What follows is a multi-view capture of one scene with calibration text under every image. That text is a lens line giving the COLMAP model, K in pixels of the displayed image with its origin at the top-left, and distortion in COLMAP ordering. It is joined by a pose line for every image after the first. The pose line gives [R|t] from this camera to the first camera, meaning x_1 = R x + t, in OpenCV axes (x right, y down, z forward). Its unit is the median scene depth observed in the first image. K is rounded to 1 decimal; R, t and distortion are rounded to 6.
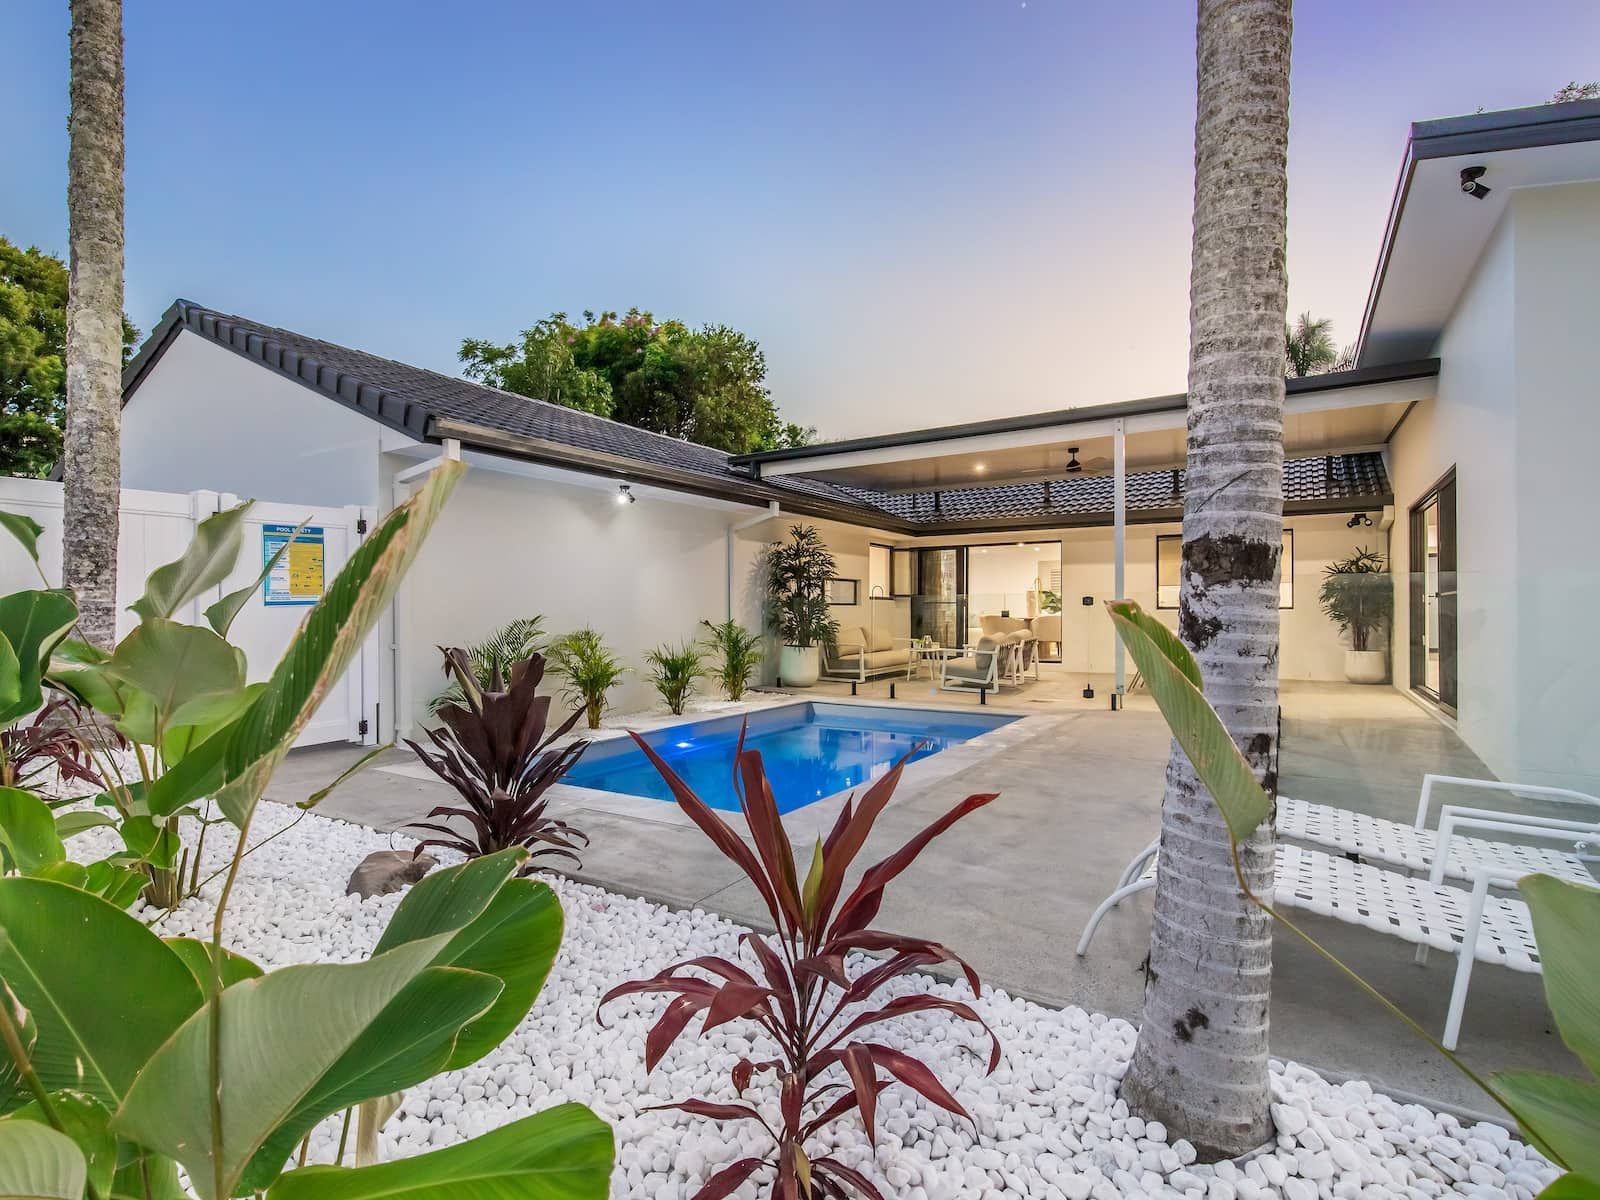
lens RADIAL K [[810.7, 0, 800.0], [0, 810.7, 600.0], [0, 0, 1]] dist [0.006690, 0.000645]
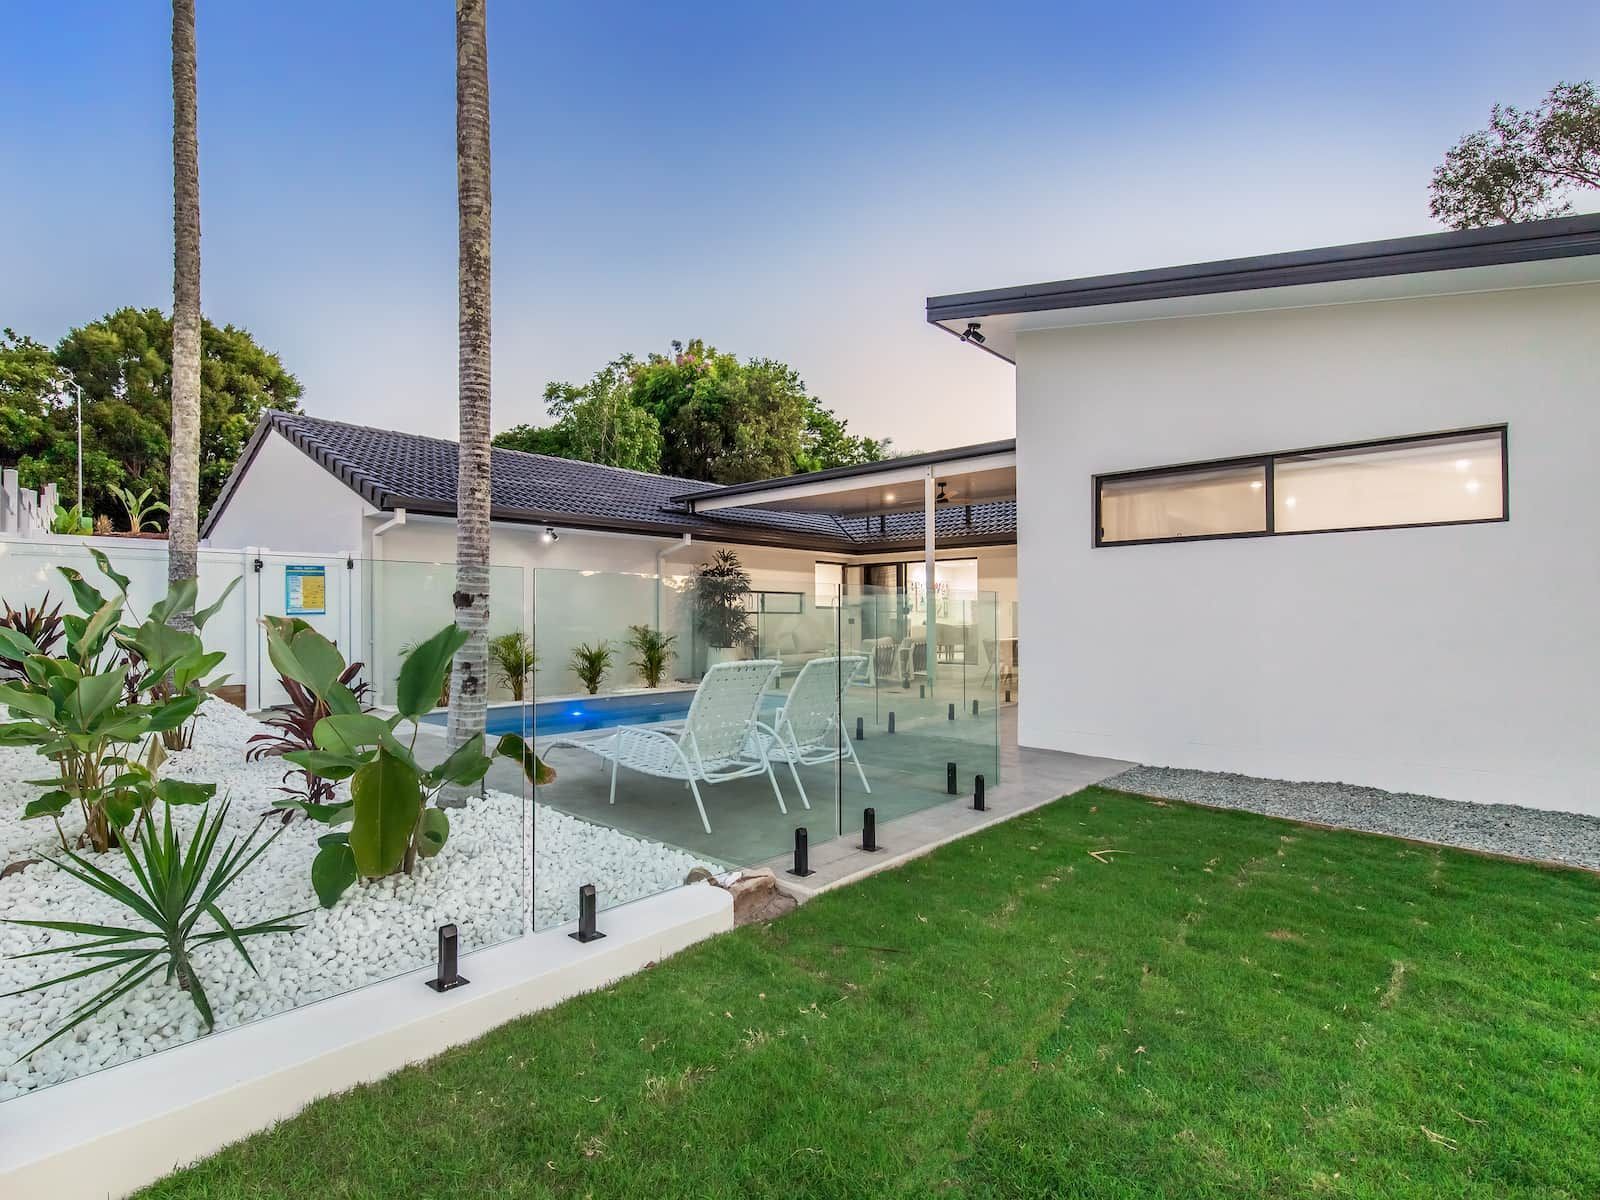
lens RADIAL K [[822.1, 0, 779.5], [0, 822.1, 598.6], [0, 0, 1]] dist [0.003965, -0.000023]
pose [[0.984036, -0.003778, -0.177931, 0.237309], [0.001778, 0.999933, -0.011398, -0.002137], [0.177962, 0.010900, 0.983977, -0.175892]]
